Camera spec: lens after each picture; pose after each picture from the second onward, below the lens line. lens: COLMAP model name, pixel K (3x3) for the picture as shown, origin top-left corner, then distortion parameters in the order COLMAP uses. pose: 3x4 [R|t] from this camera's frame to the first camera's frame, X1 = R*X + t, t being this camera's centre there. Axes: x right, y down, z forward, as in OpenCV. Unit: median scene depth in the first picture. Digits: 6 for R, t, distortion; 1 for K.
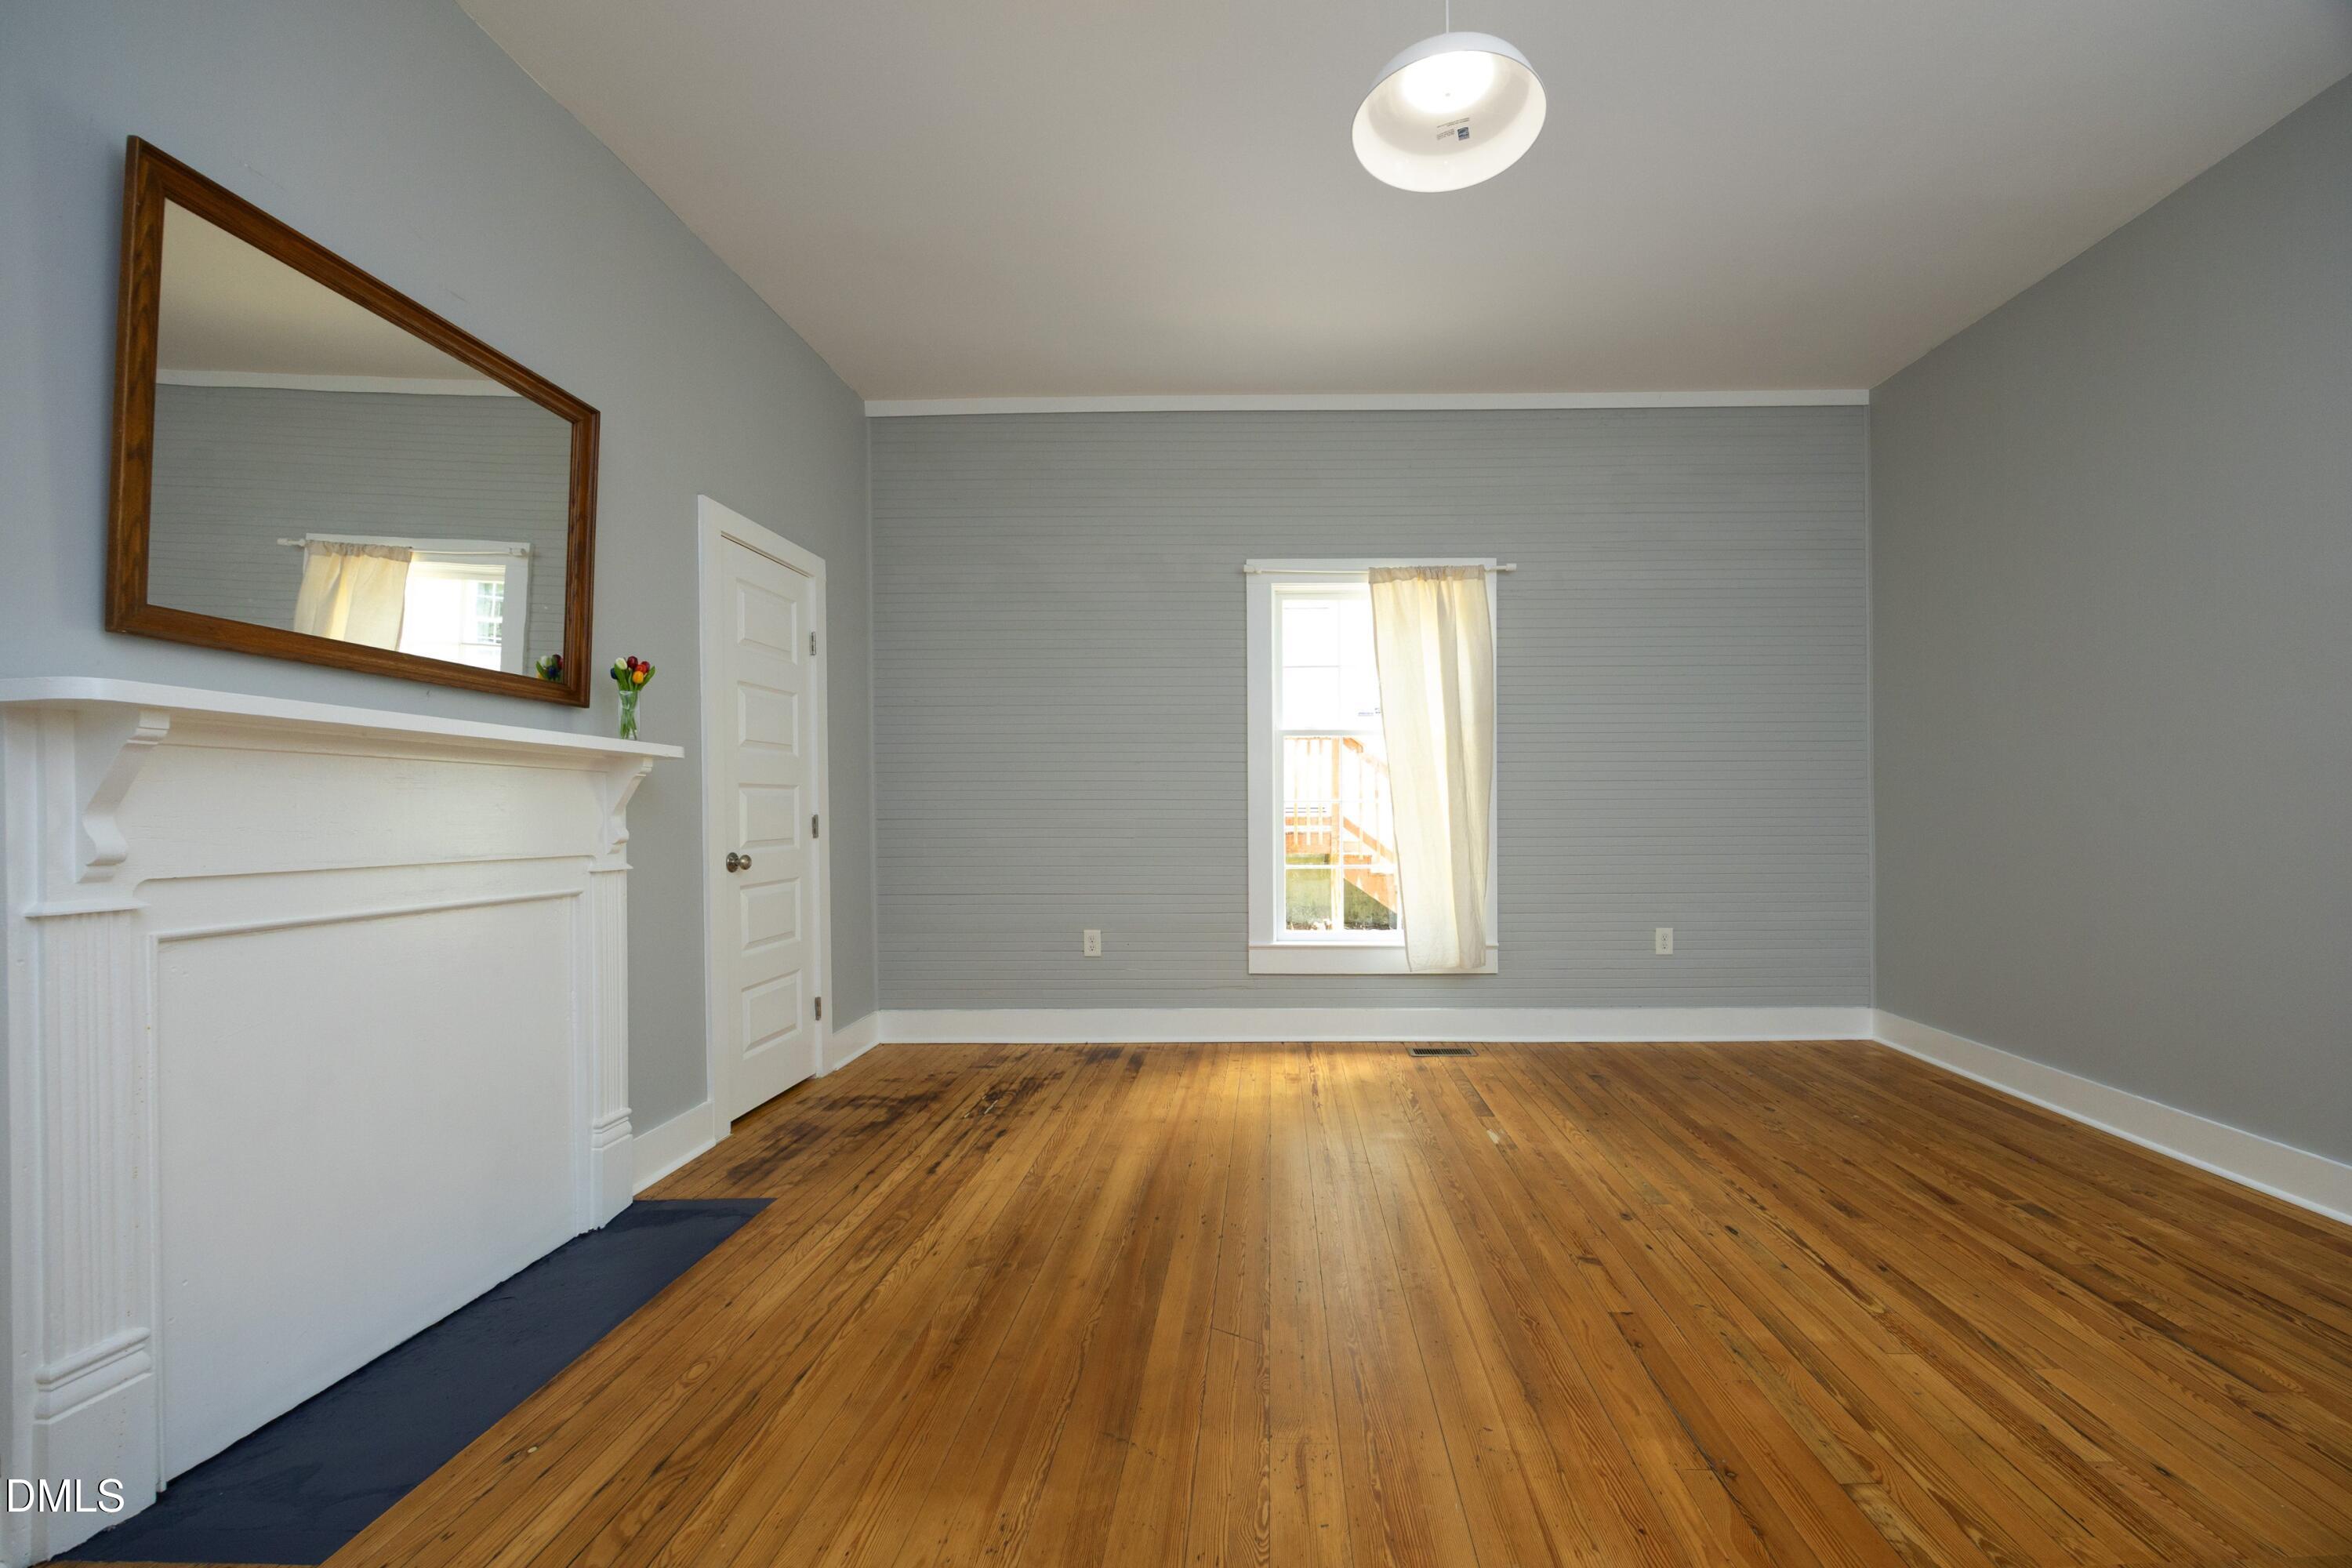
lens RADIAL K [[920.8, 0, 1238.3], [0, 920.8, 787.1], [0, 0, 1]] dist [0.001691, 0.000470]
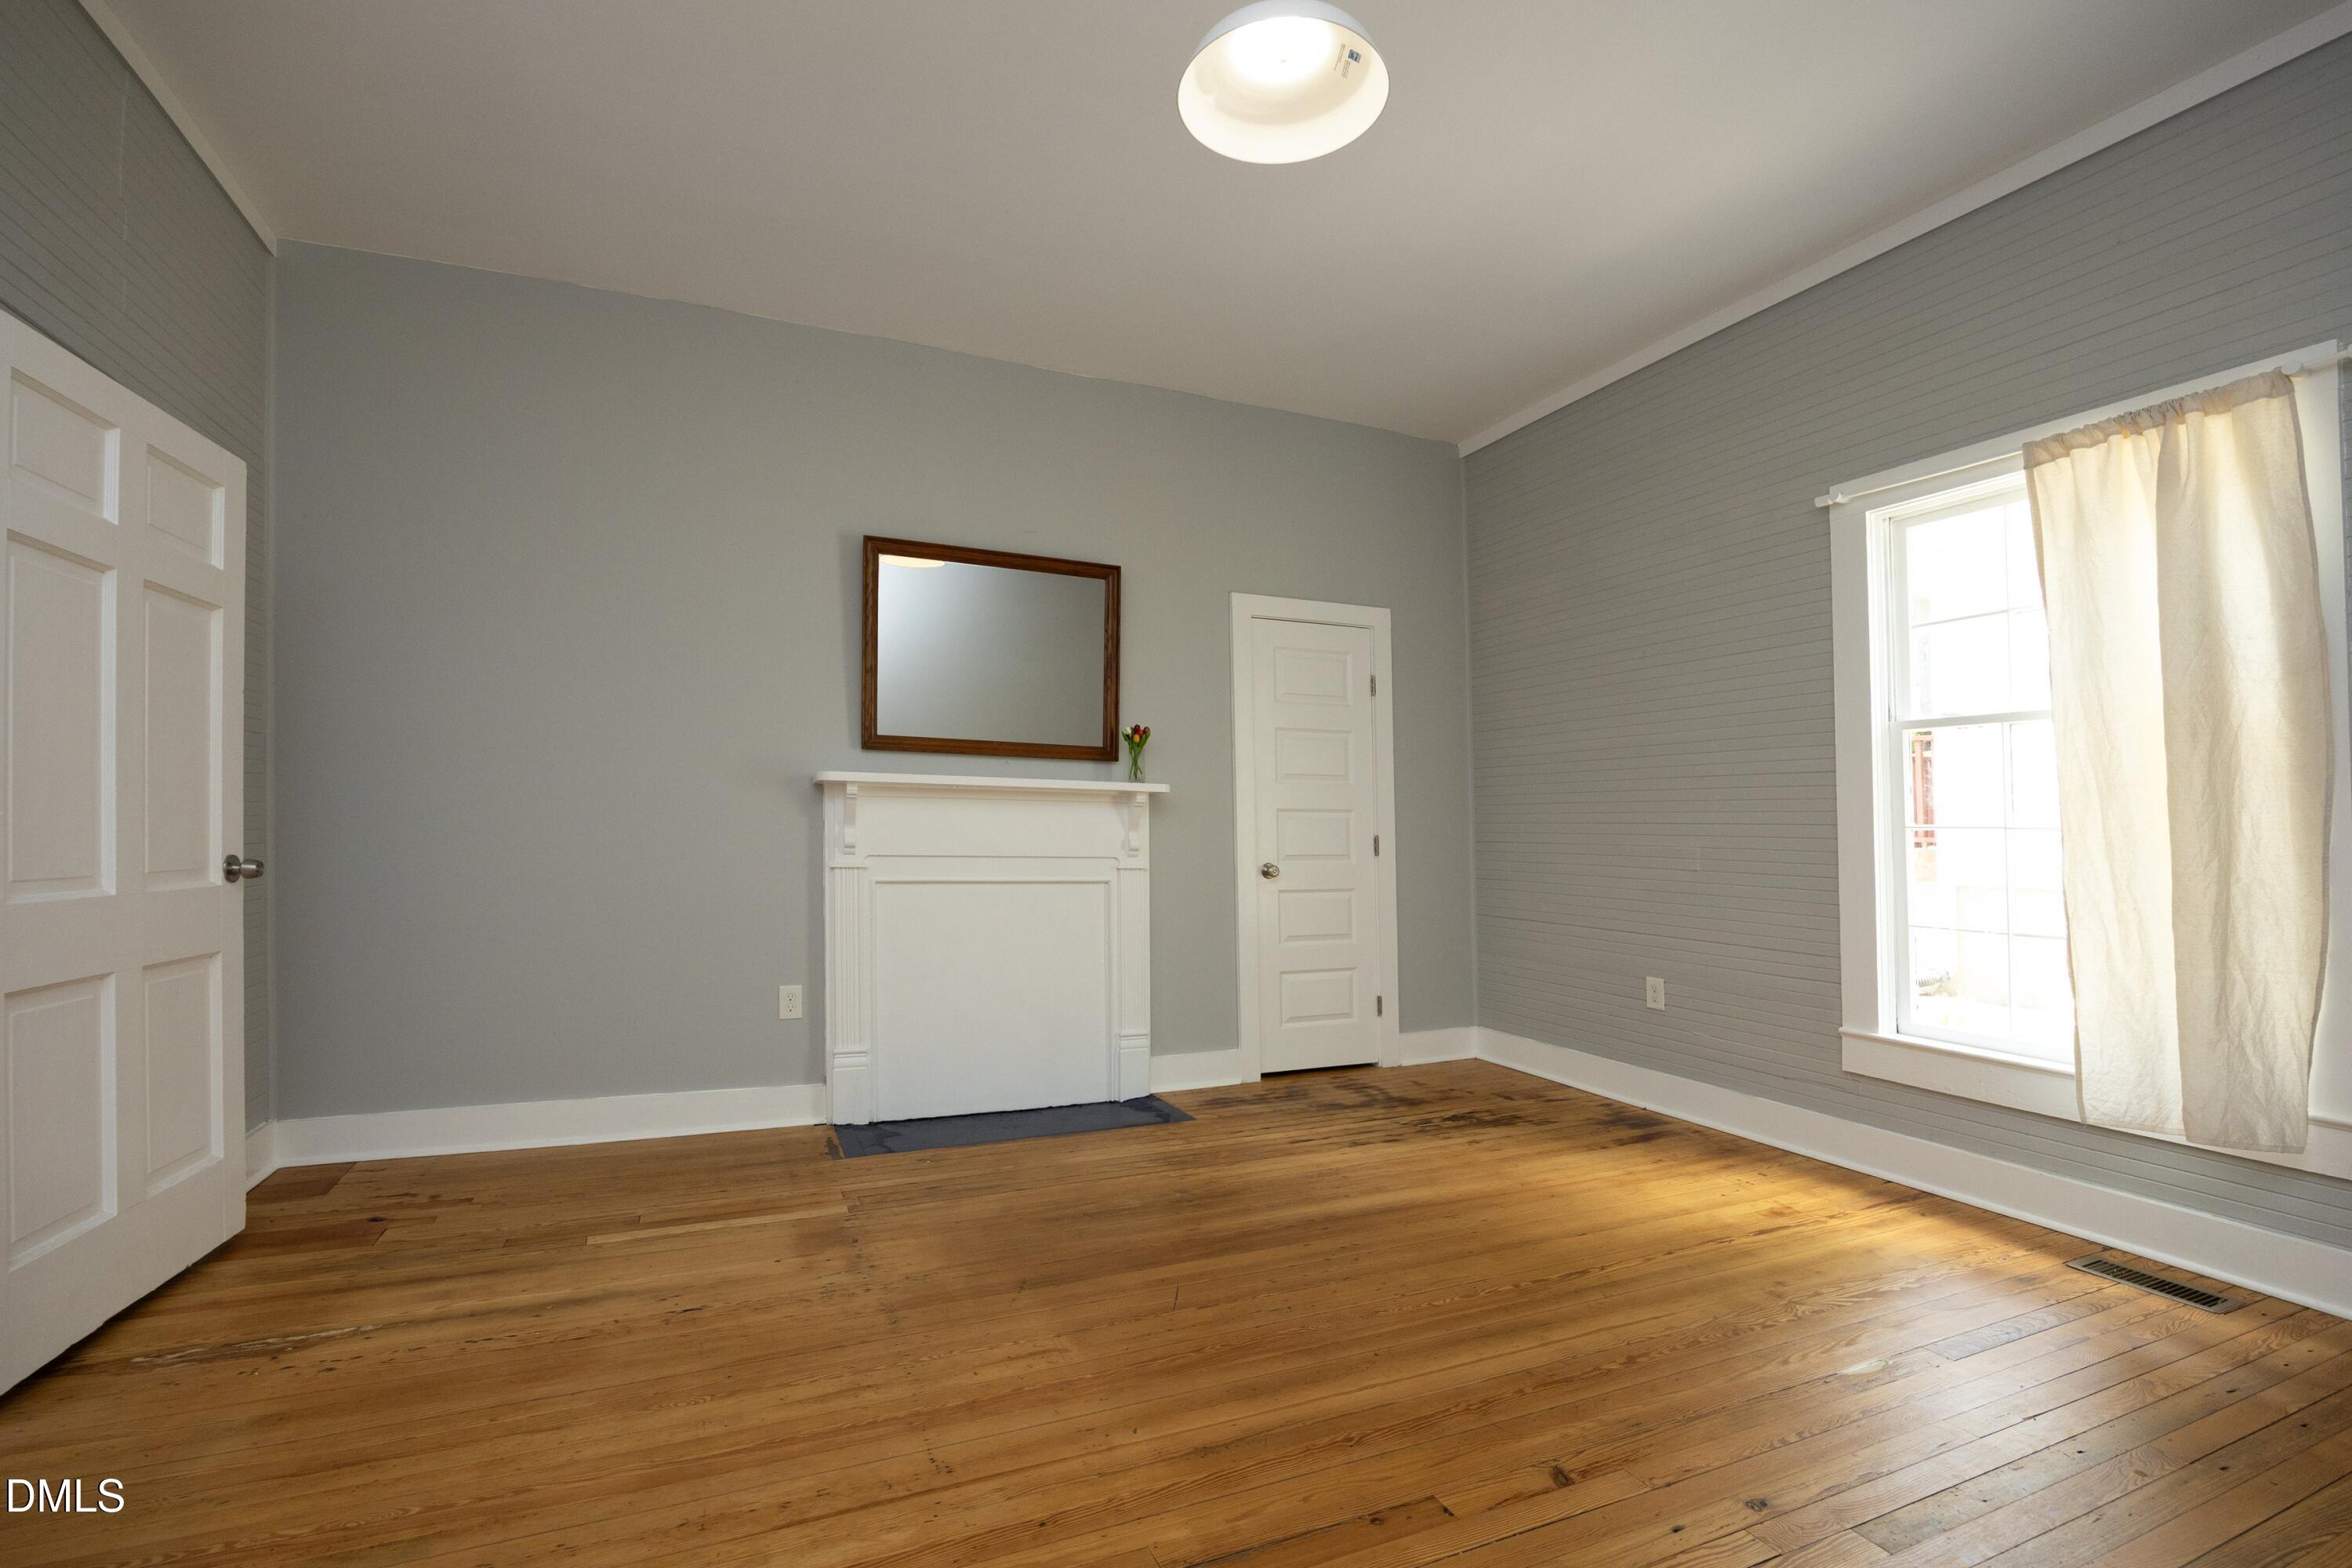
lens RADIAL K [[1004.6, 0, 1176.2], [0, 1004.6, 815.1], [0, 0, 1]] dist [-0.002732, -0.000451]
pose [[0.438186, -0.003155, -0.898879, 0.658530], [0.007546, 0.999972, 0.000169, 0.002795], [0.898853, -0.006856, 0.438197, 0.277937]]
